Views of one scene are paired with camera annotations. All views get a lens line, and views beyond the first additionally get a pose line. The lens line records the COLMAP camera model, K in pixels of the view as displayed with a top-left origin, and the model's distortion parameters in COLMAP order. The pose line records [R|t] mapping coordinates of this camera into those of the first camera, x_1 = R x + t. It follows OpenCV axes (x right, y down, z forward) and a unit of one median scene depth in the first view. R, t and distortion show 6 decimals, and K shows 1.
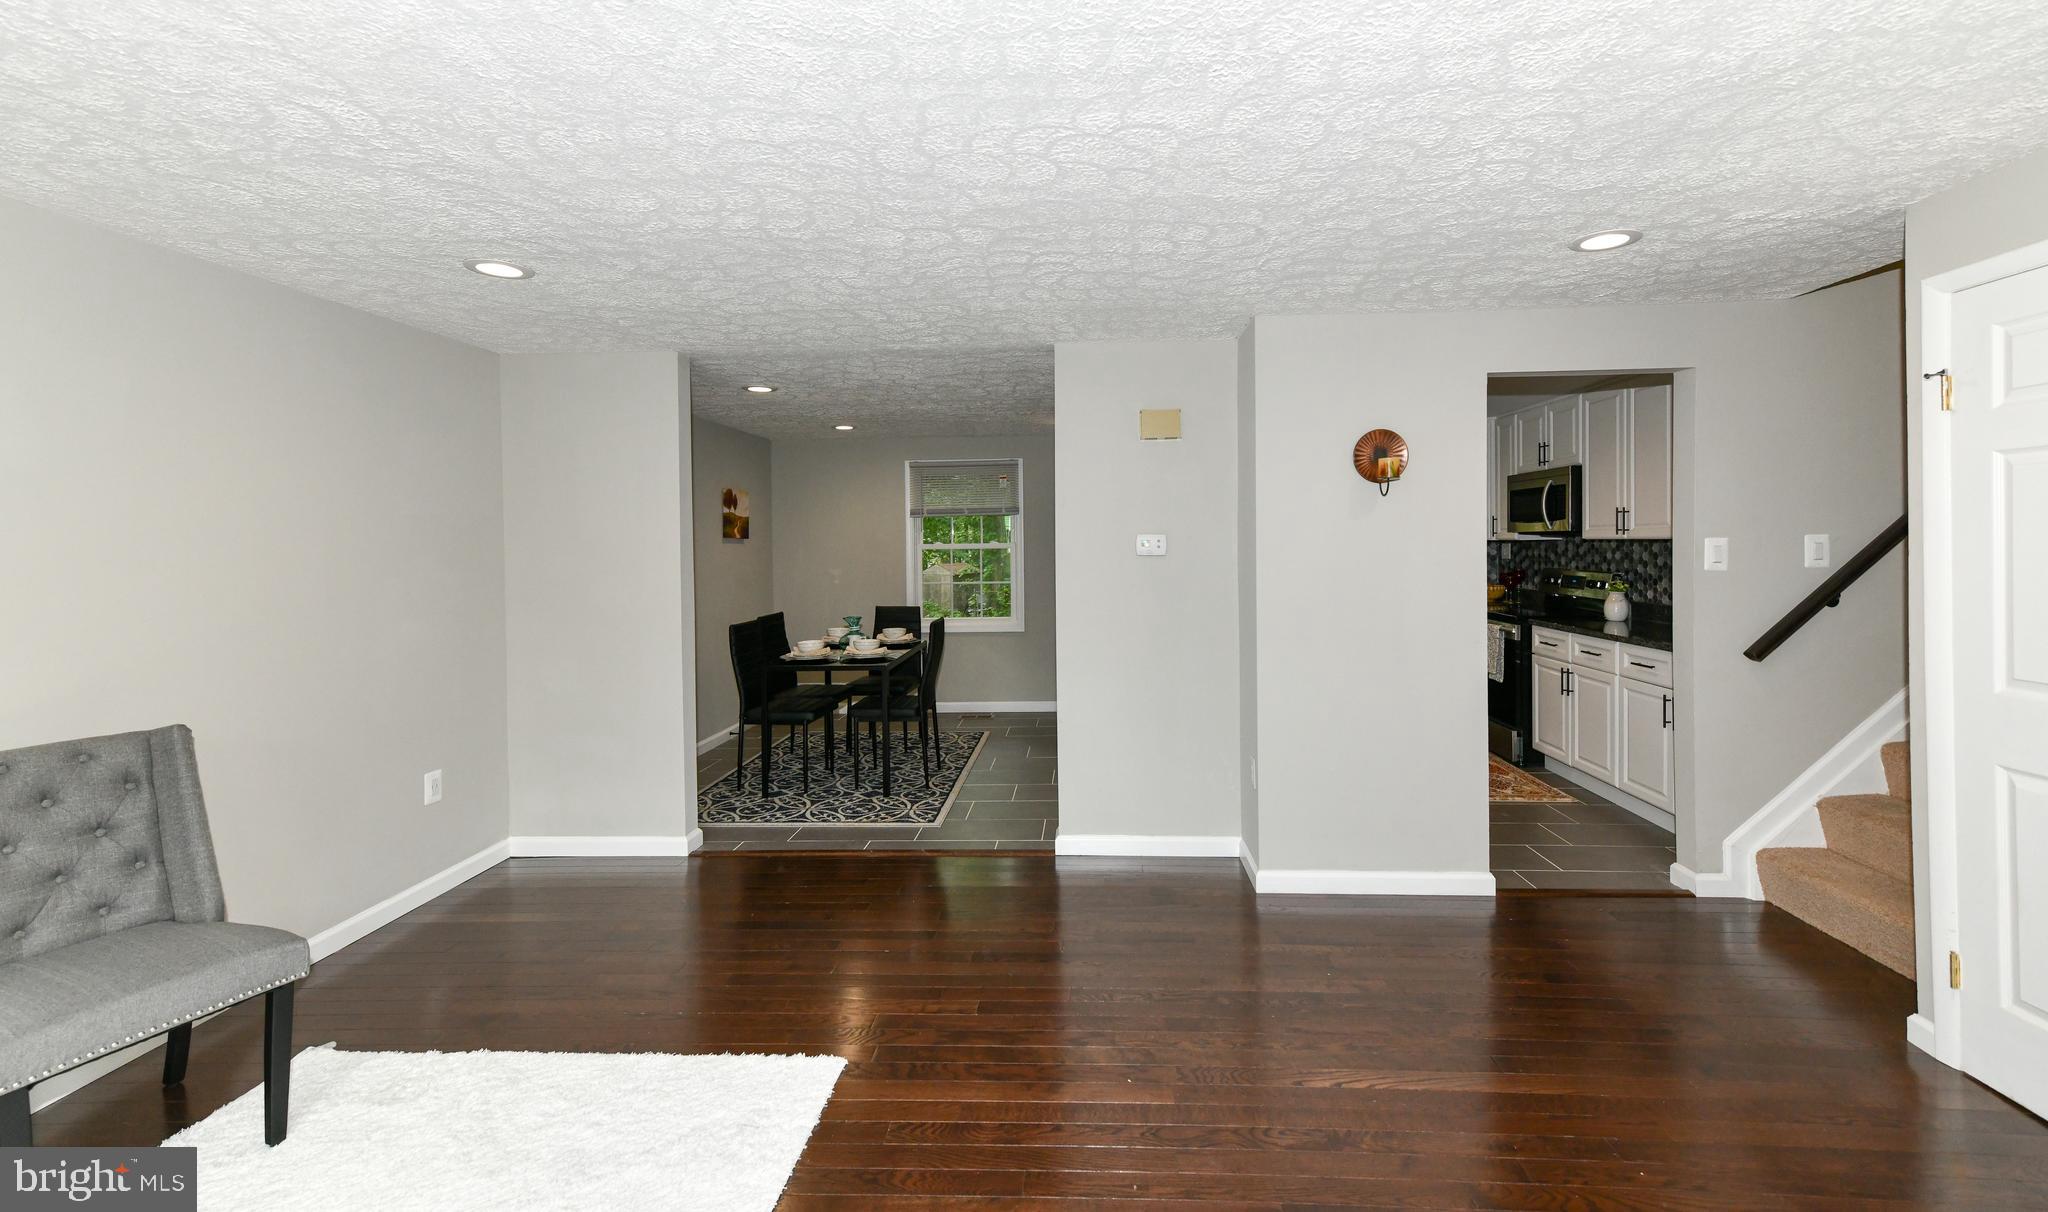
lens RADIAL K [[833.8, 0, 1055.8], [0, 833.8, 559.4], [0, 0, 1]] dist [0.020518, -0.000062]
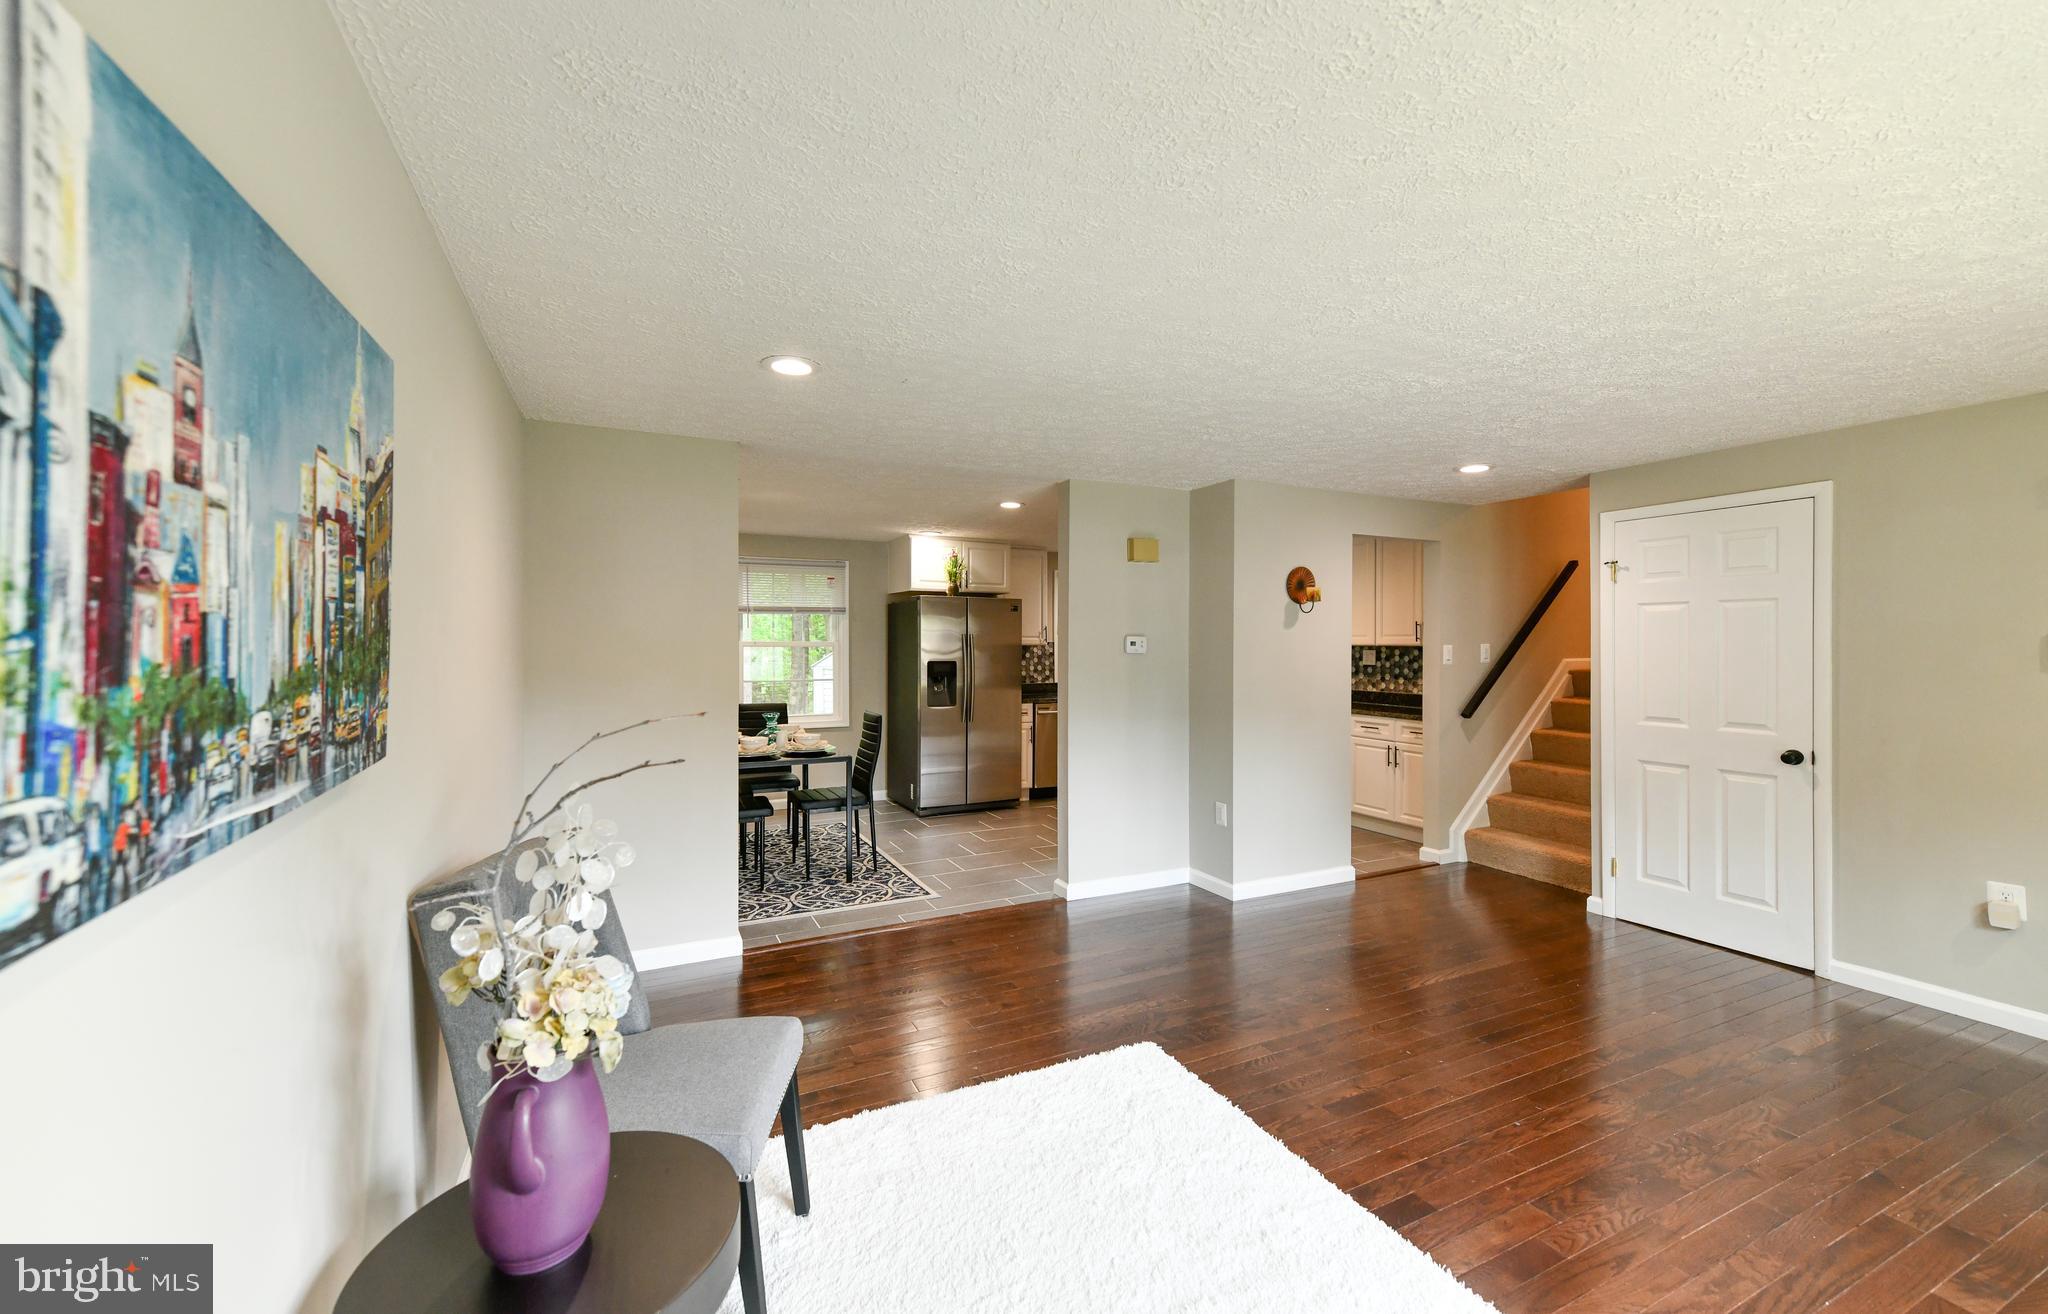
lens RADIAL K [[821.2, 0, 1025.4], [0, 821.2, 658.1], [0, 0, 1]] dist [0.029213, 0.000392]
pose [[0.872533, 0.004759, 0.488533, -0.473114], [-0.002966, 0.999986, -0.004444, 0.006093], [-0.488547, 0.002429, 0.872534, -0.003906]]
